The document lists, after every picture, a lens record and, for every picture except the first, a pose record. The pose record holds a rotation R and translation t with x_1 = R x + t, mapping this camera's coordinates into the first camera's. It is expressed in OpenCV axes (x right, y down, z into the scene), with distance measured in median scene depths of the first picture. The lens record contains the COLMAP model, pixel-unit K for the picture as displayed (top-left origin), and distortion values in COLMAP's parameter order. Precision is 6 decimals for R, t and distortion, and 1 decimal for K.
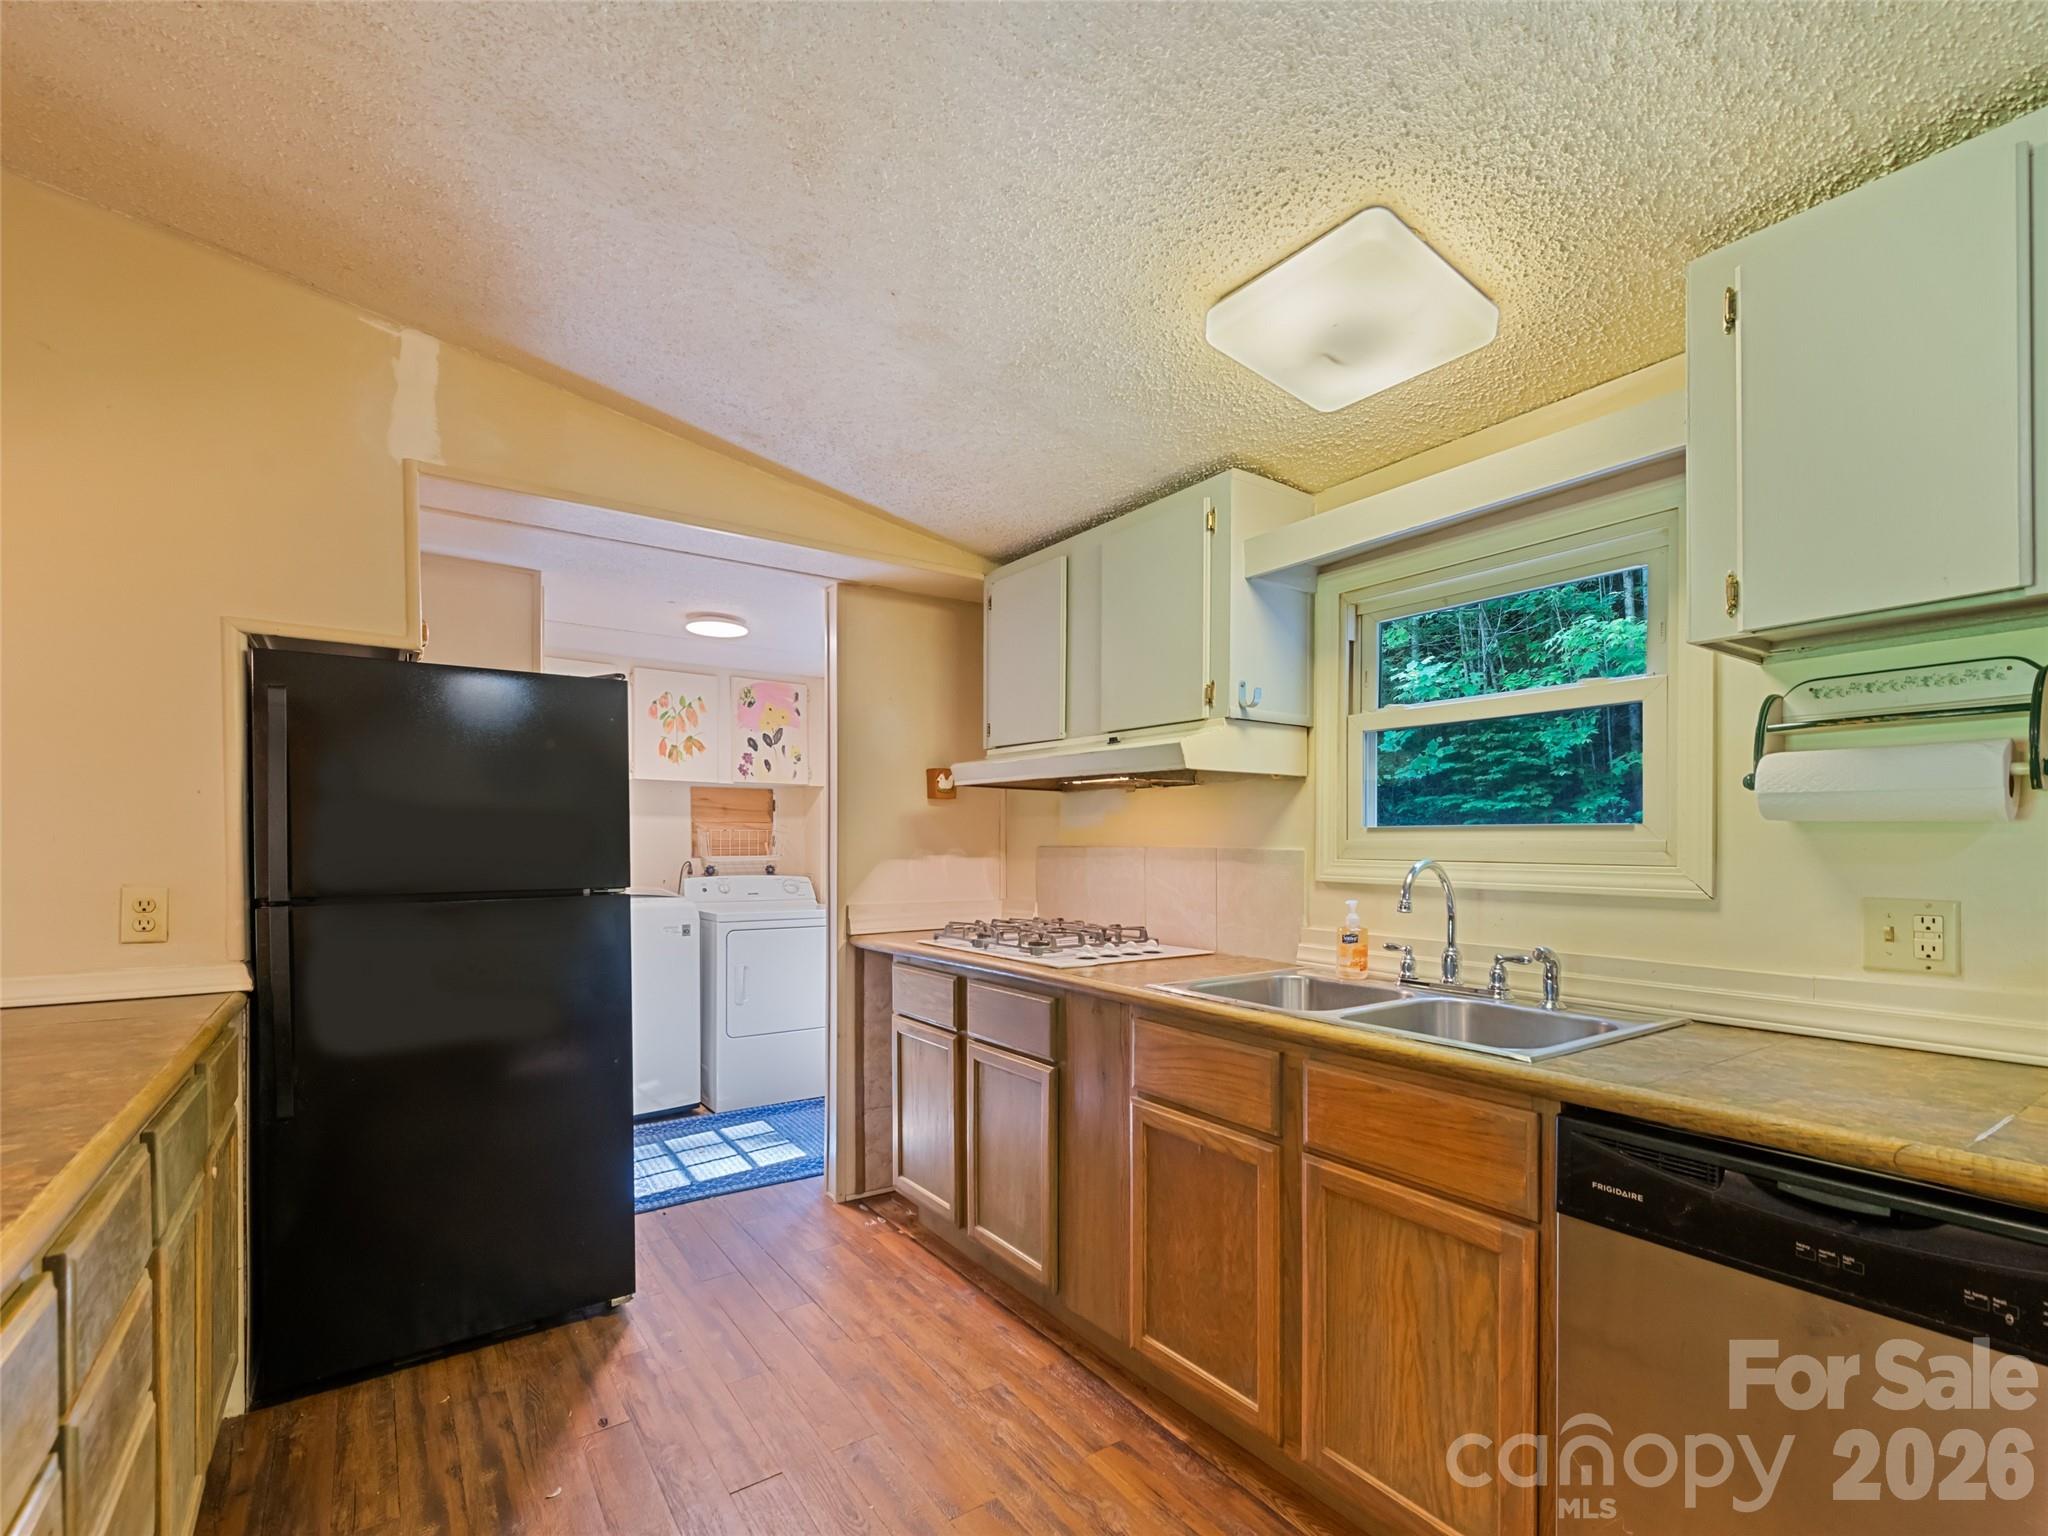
lens RADIAL K [[940.0, 0, 1036.7], [0, 940.0, 850.7], [0, 0, 1]] dist [0.013857, -0.000094]
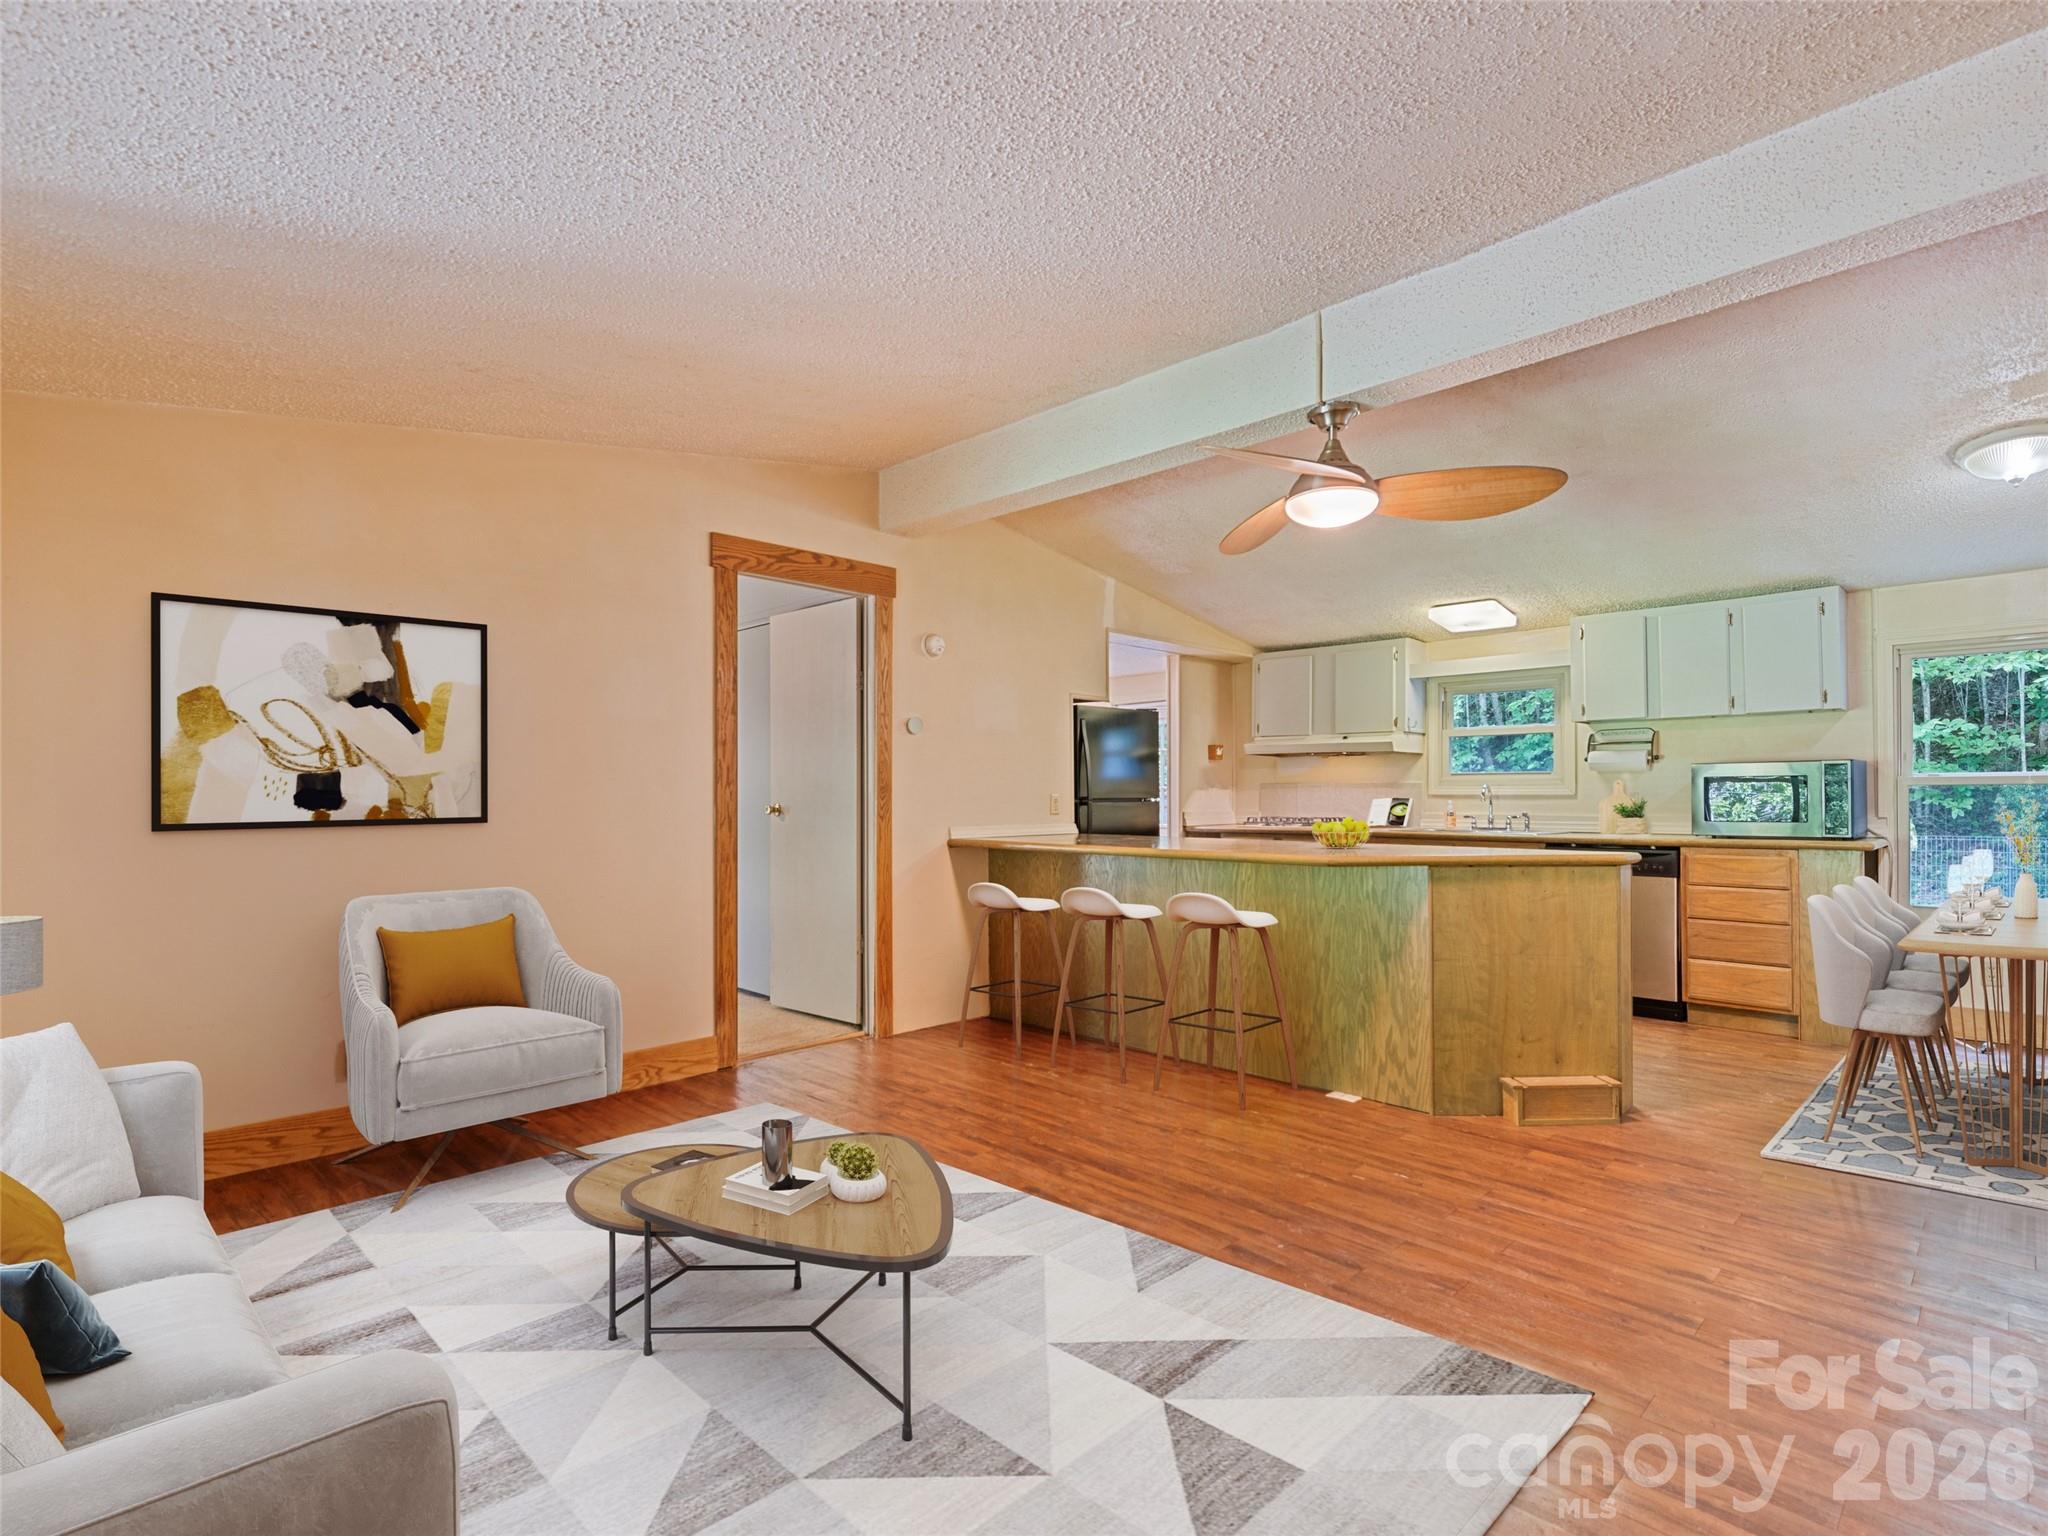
lens RADIAL K [[992.4, 0, 1037.9], [0, 992.4, 792.0], [0, 0, 1]] dist [0.018918, -0.000126]
pose [[0.983557, -0.001092, 0.180595, -1.282897], [0.003444, 0.999913, -0.012710, 0.058296], [-0.180565, 0.013123, 0.983475, -1.520432]]
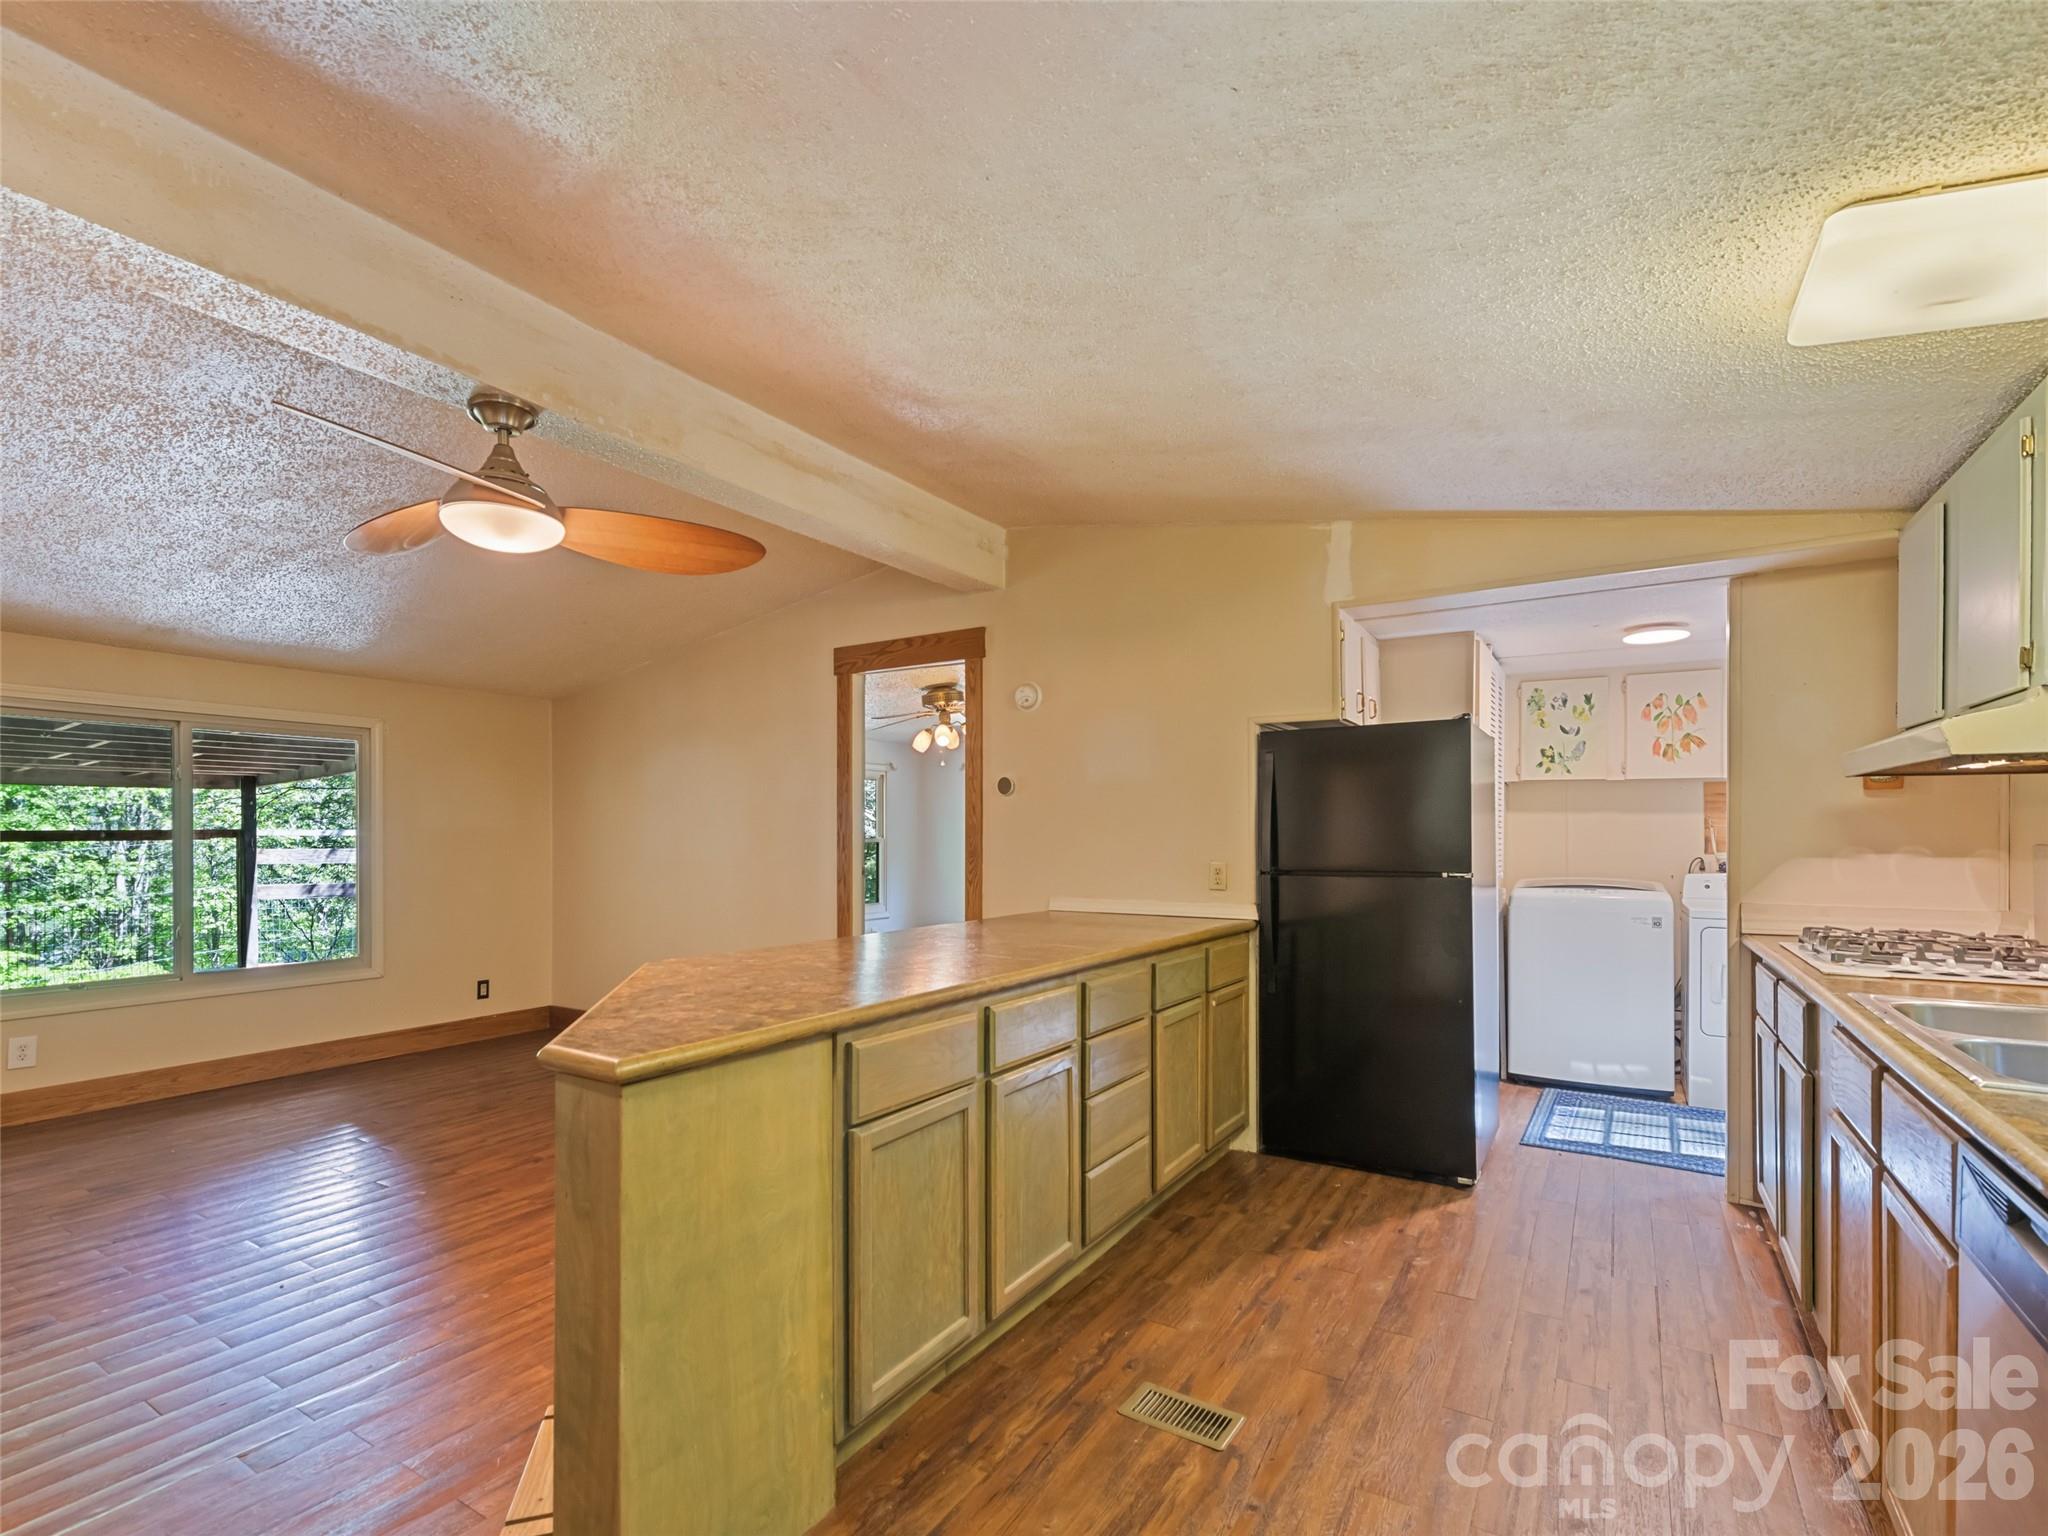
lens RADIAL K [[956.5, 0, 1022.2], [0, 956.5, 839.5], [0, 0, 1]] dist [0.012853, -0.001182]
pose [[0.395817, 0.001786, -0.918328, 0.607617], [-0.007644, 0.999970, -0.001351, -0.001667], [0.918298, 0.007555, 0.395818, -0.129021]]
